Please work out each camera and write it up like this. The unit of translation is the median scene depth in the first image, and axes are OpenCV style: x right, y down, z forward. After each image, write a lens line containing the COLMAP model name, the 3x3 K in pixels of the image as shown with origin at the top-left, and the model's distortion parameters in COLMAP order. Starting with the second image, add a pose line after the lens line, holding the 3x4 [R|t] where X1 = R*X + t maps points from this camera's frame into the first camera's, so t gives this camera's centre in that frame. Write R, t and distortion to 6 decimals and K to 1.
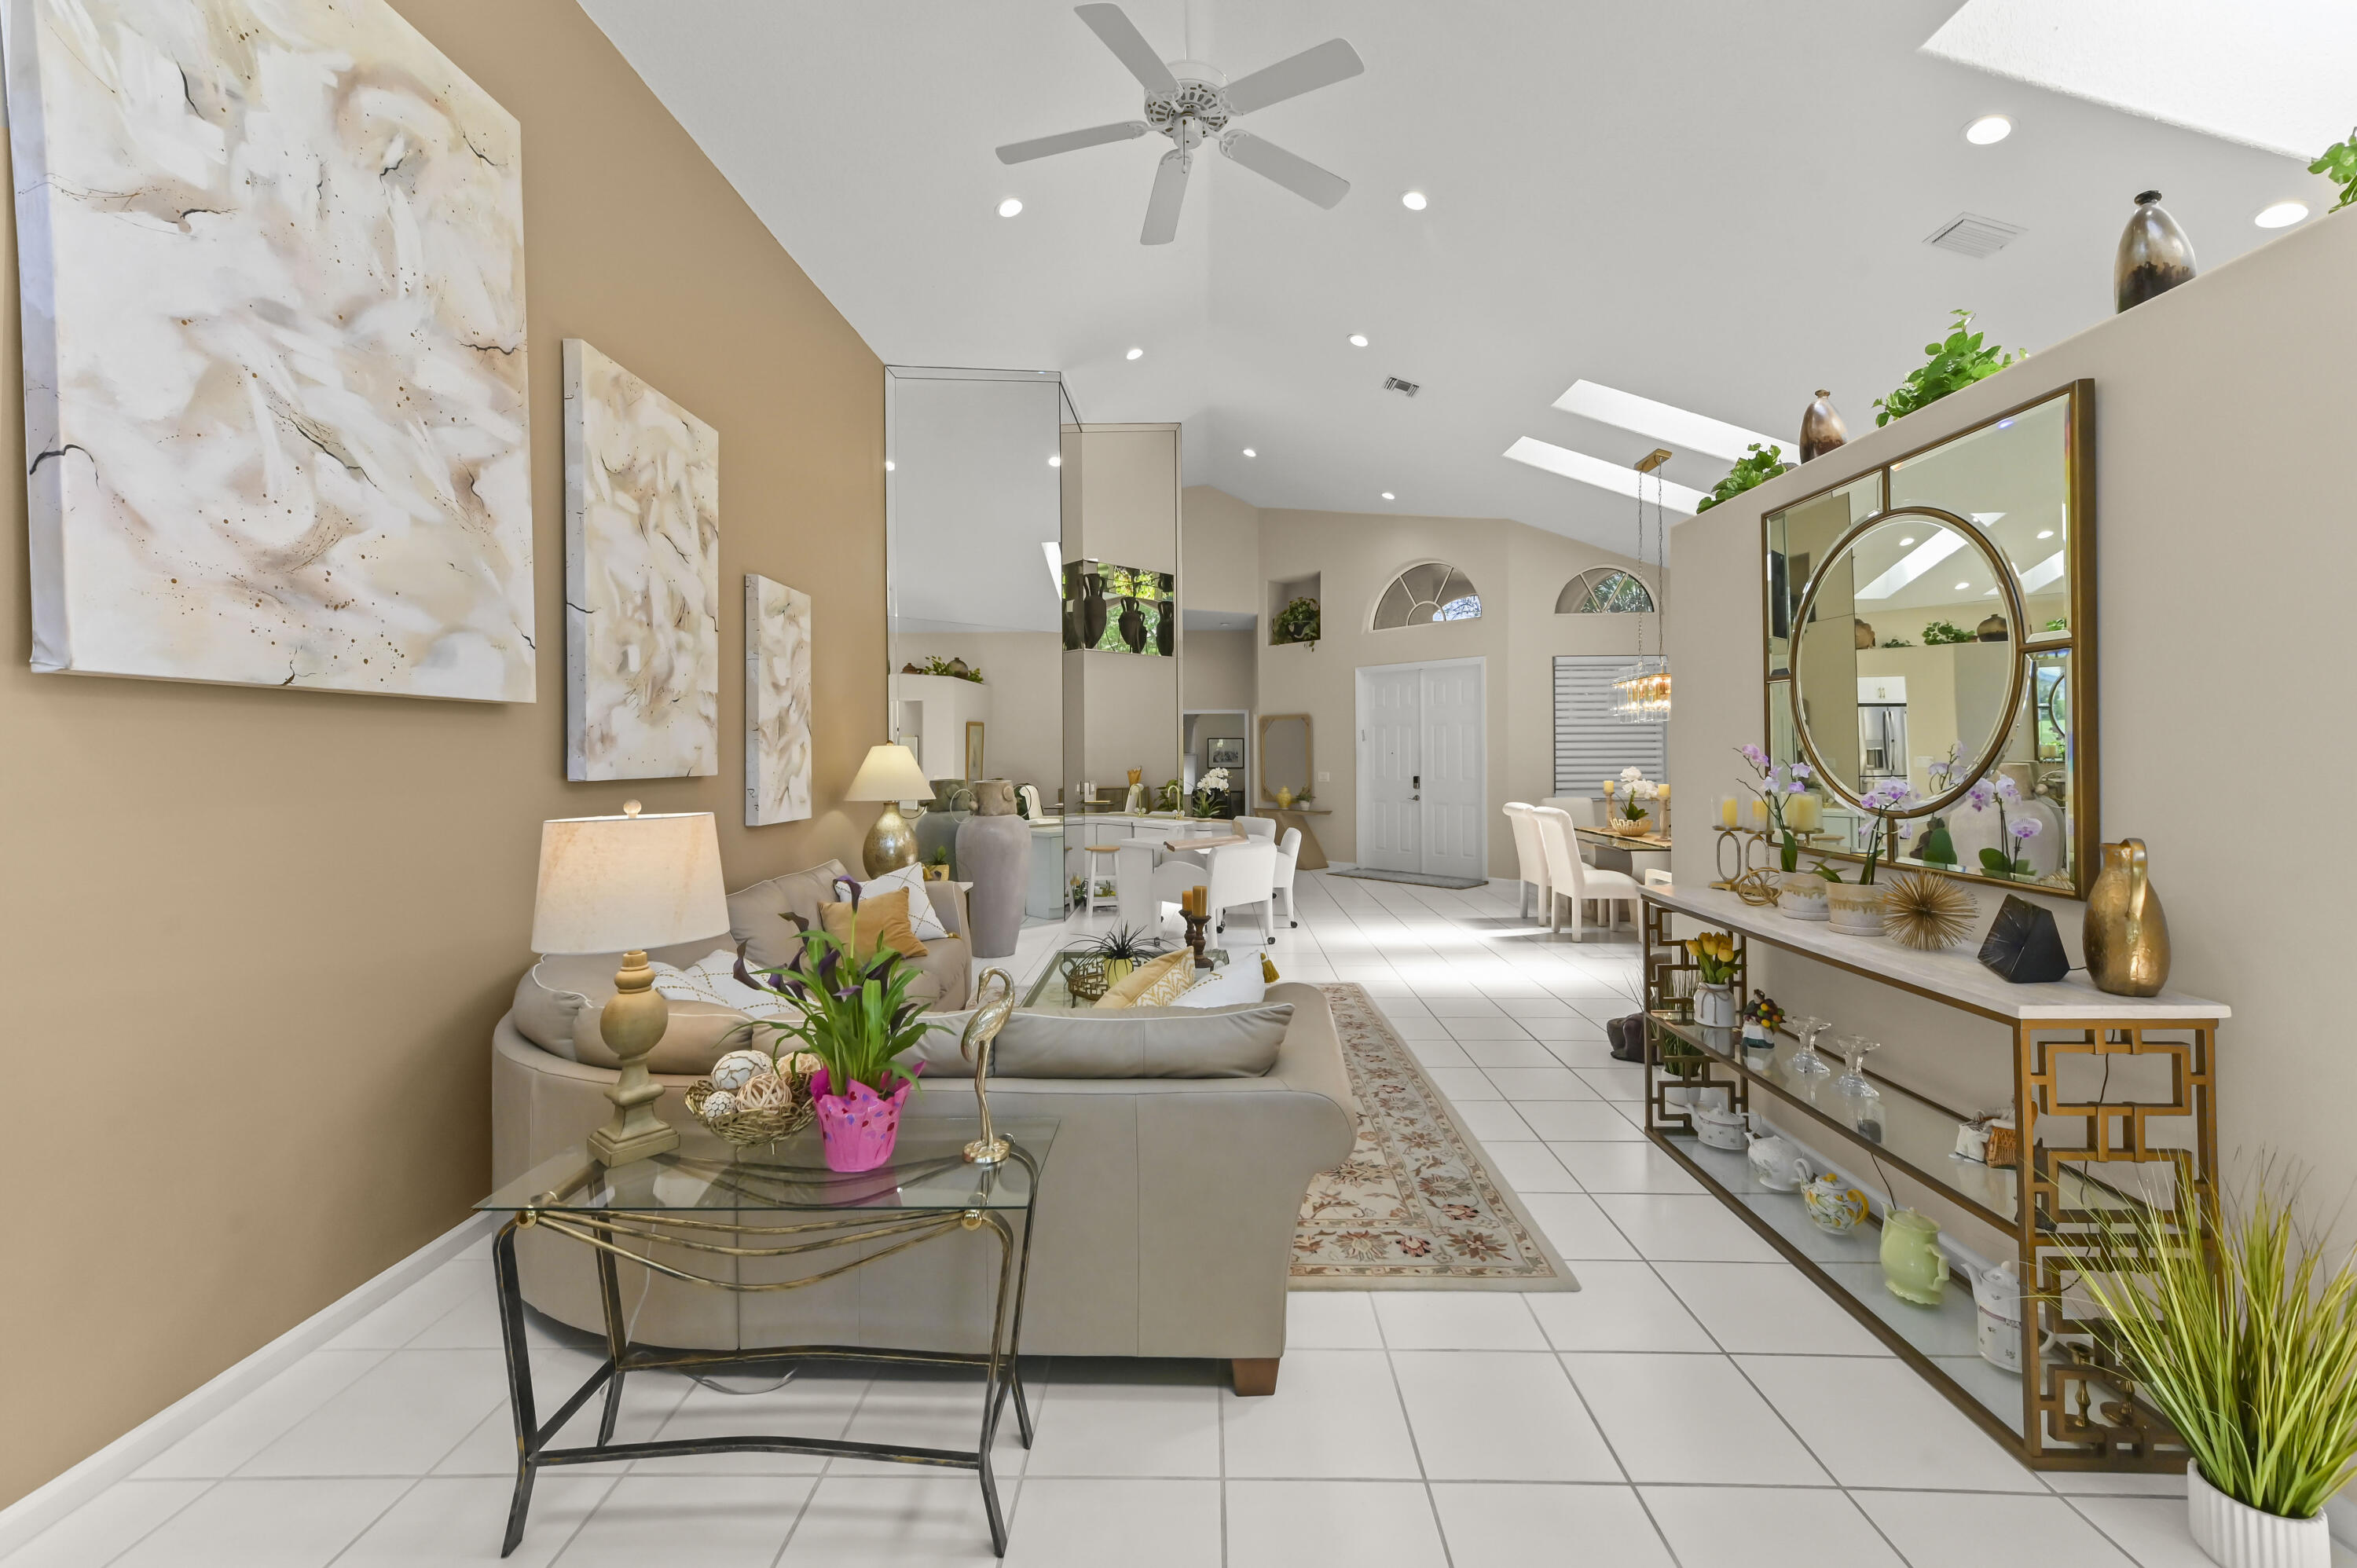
lens RADIAL K [[944.7, 0, 1177.0], [0, 944.7, 759.8], [0, 0, 1]] dist [0.012665, 0.000736]
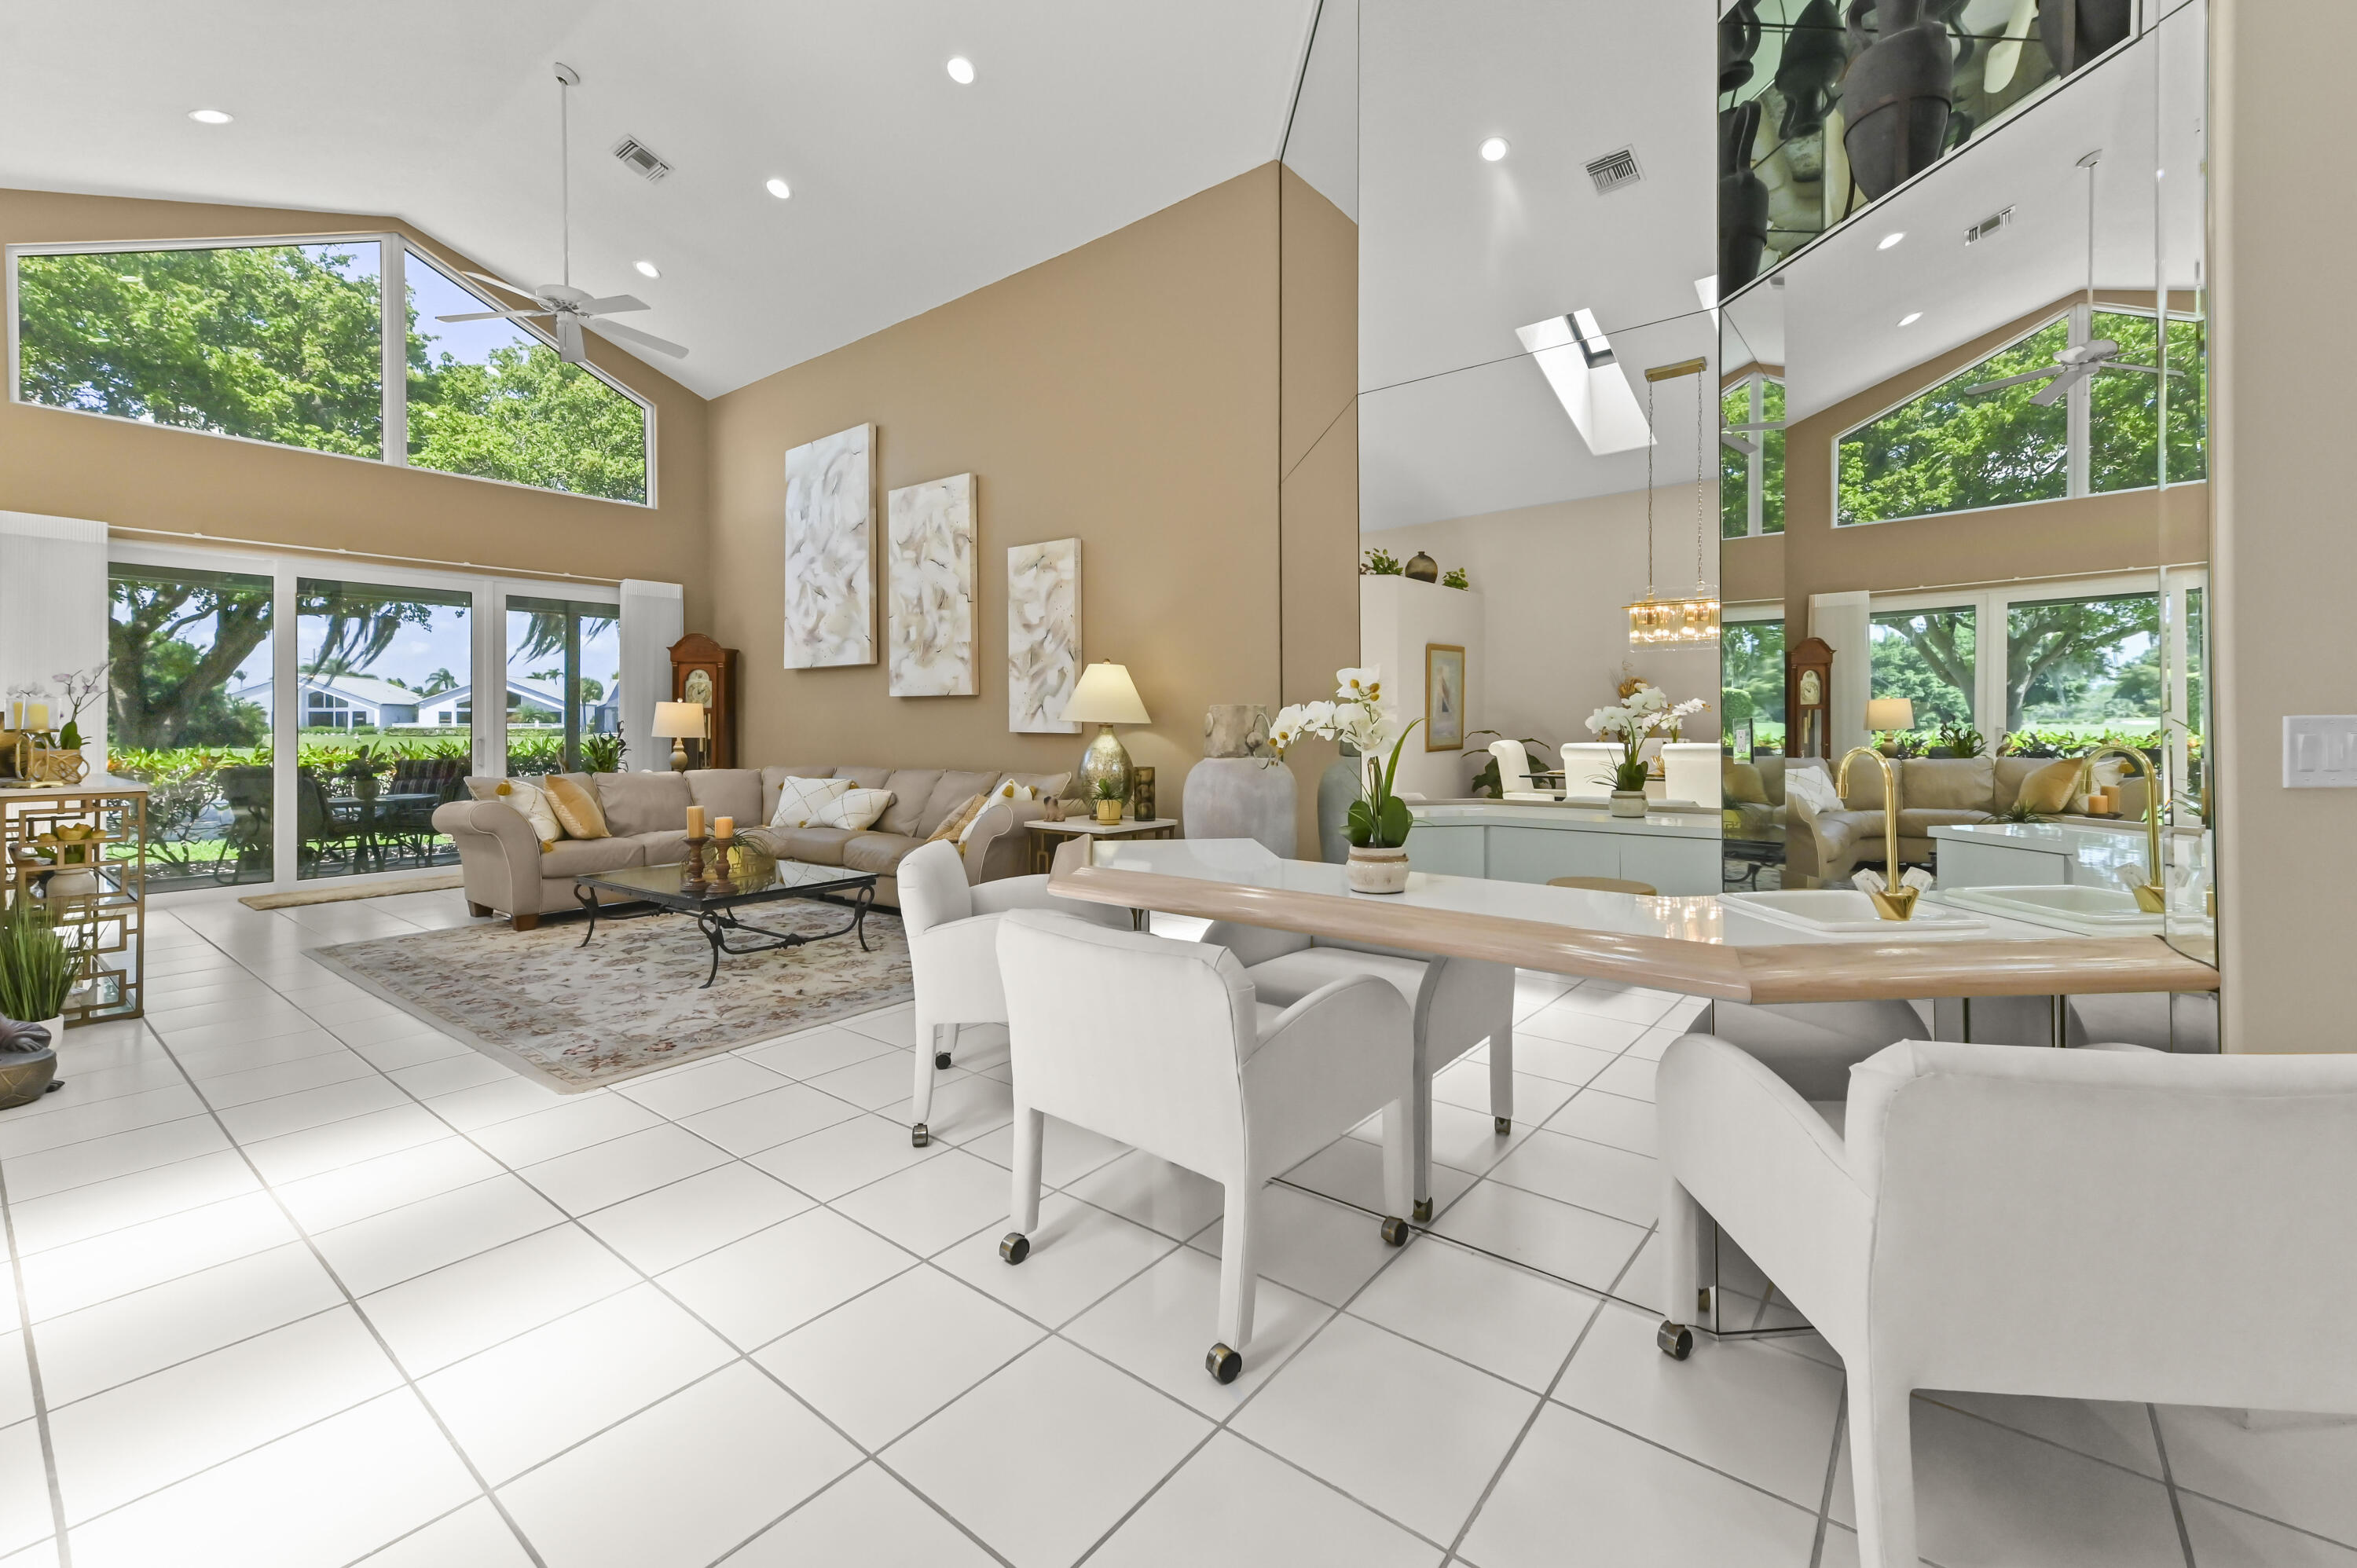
lens RADIAL K [[961.8, 0, 1170.5], [0, 961.8, 717.4], [0, 0, 1]] dist [0.017510, 0.000545]
pose [[-0.599368, 0.006420, -0.800448, 0.710869], [0.000920, 0.999973, 0.007332, 0.052161], [0.800473, 0.003658, -0.599358, 2.701595]]
